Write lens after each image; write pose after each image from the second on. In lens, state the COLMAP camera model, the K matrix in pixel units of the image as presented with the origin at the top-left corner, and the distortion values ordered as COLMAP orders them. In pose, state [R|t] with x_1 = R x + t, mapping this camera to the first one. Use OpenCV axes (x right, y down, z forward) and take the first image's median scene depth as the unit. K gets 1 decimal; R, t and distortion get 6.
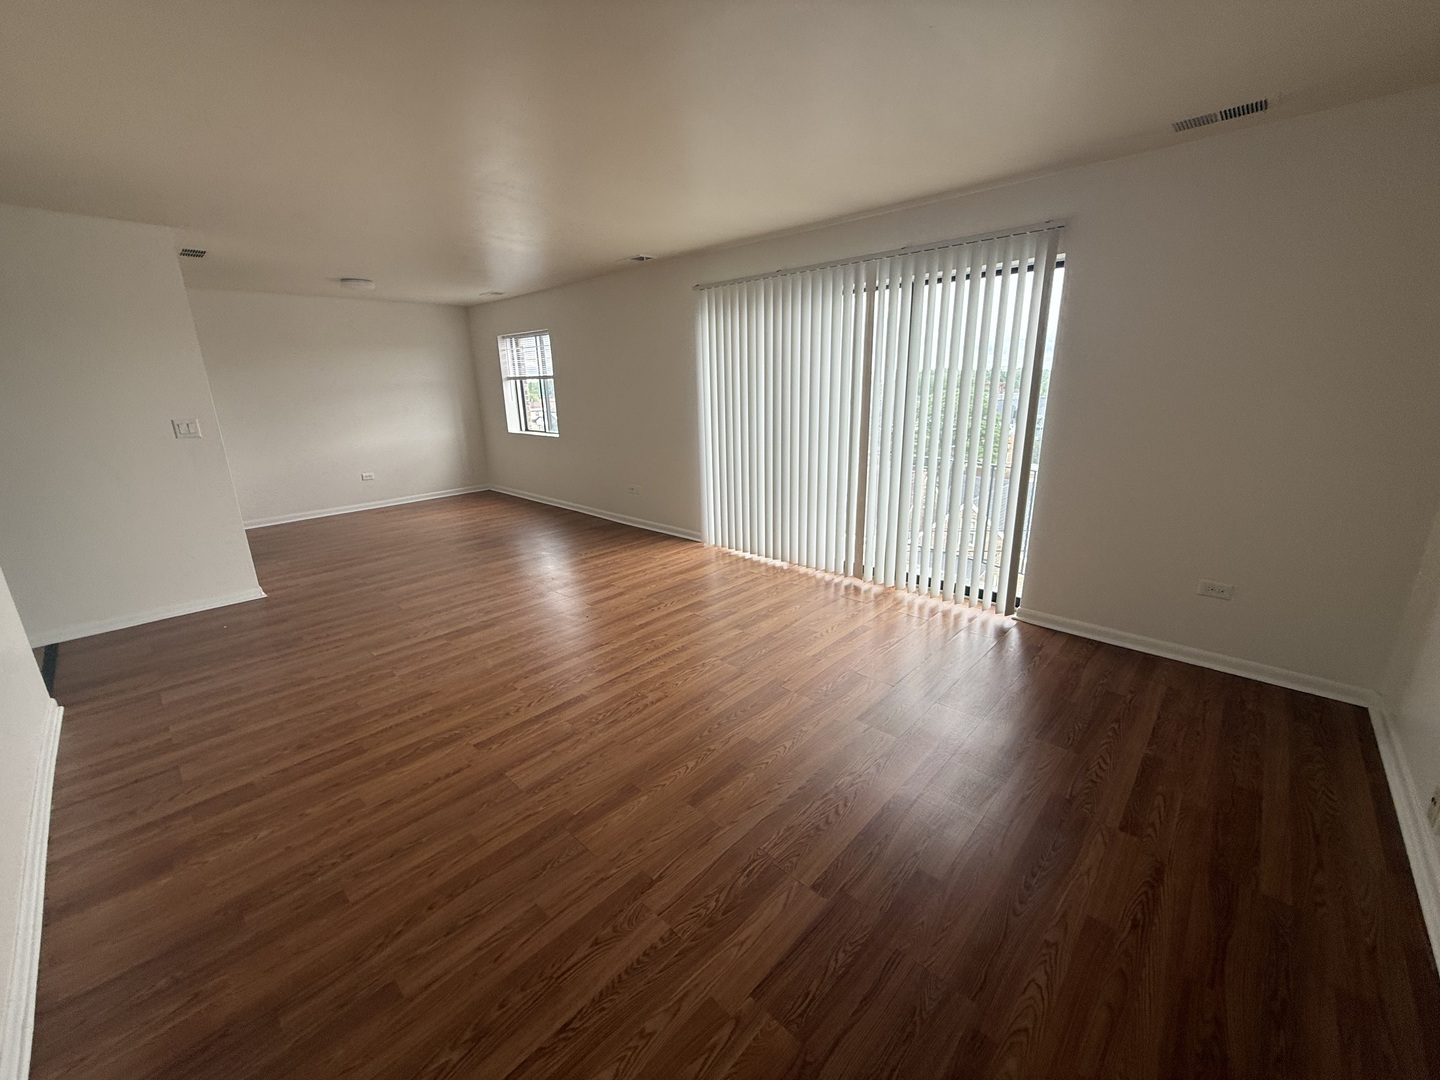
lens RADIAL K [[574.3, 0, 725.9], [0, 574.3, 537.7], [0, 0, 1]] dist [-0.000619, -0.000089]
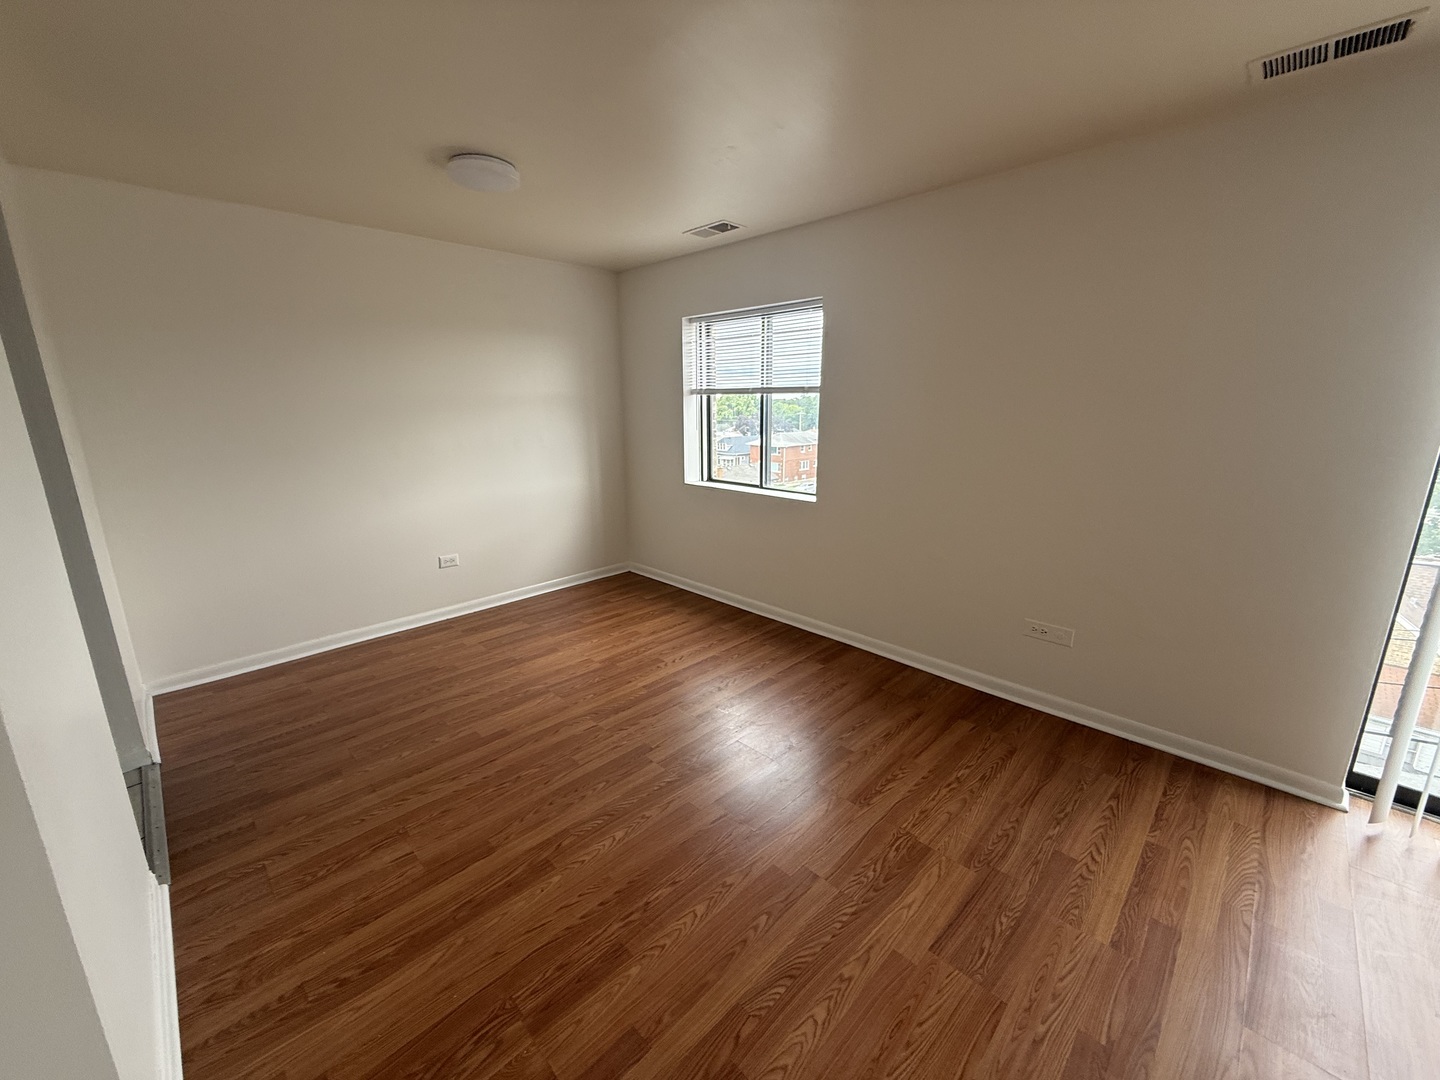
lens RADIAL K [[574.7, 0, 720.0], [0, 574.7, 540.0], [0, 0, 1]] dist [-0.000204, -0.000027]
pose [[0.999367, 0.024188, -0.026080, -0.359137], [-0.025008, 0.999187, -0.031617, -0.120208], [0.025294, 0.032250, 0.999160, 0.464832]]
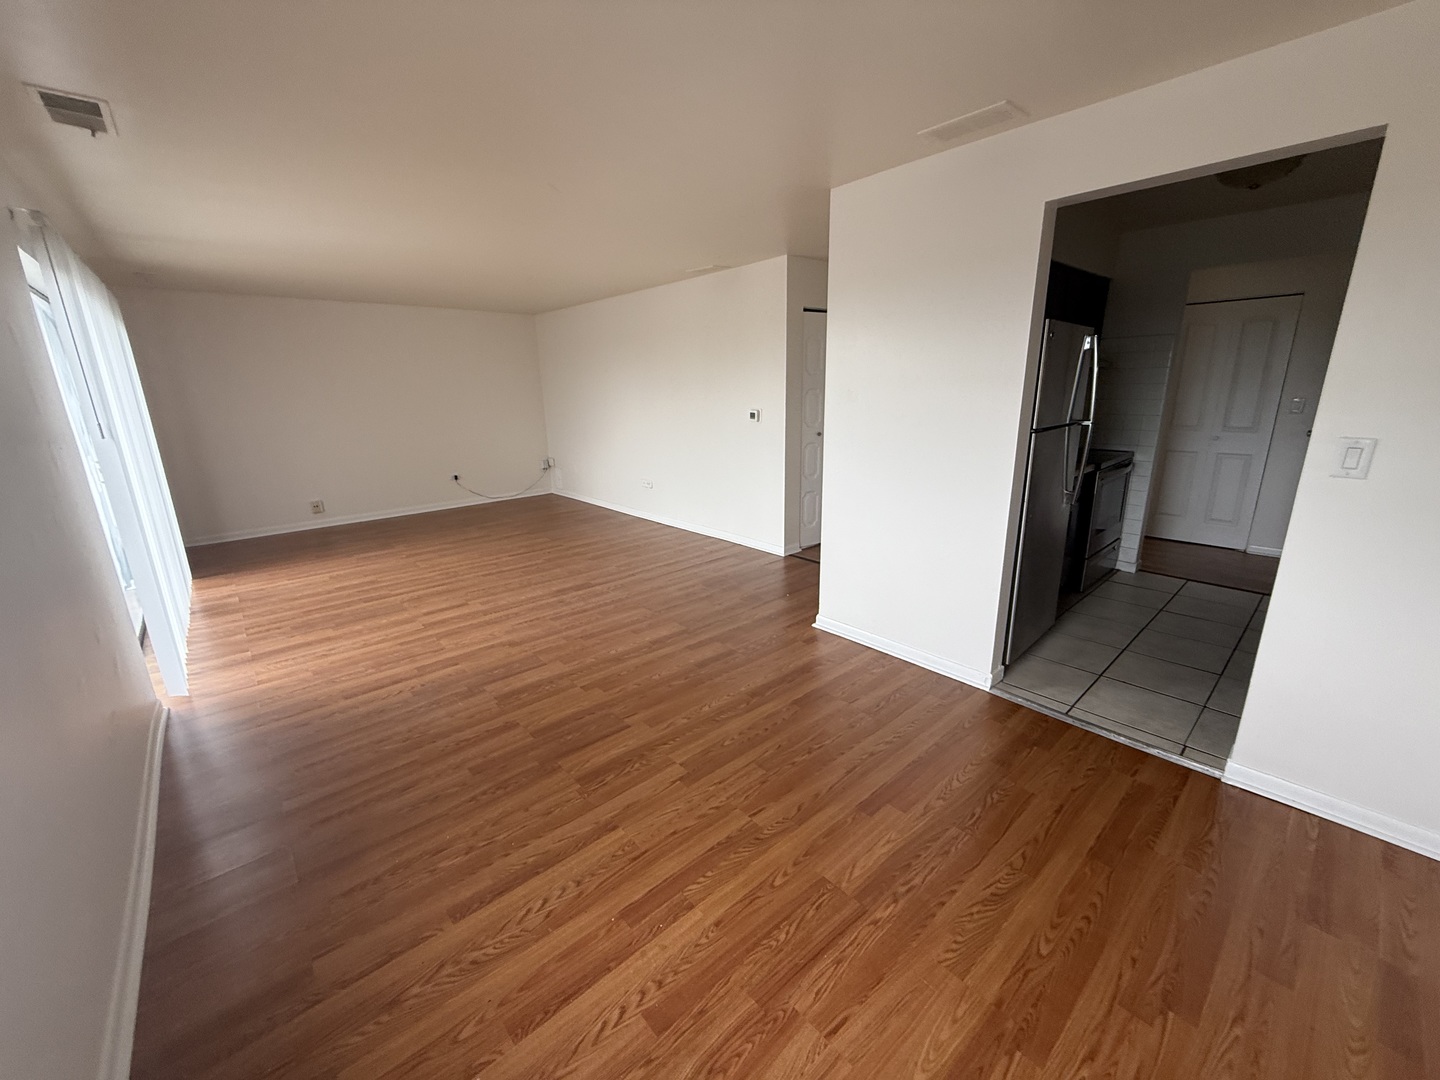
lens RADIAL K [[574.3, 0, 725.9], [0, 574.3, 537.7], [0, 0, 1]] dist [-0.000619, -0.000089]
pose [[-0.995372, 0.016580, 0.094651, -0.468560], [0.062178, 0.862129, 0.502859, -0.280937], [-0.073264, 0.506418, -0.859170, 1.045952]]
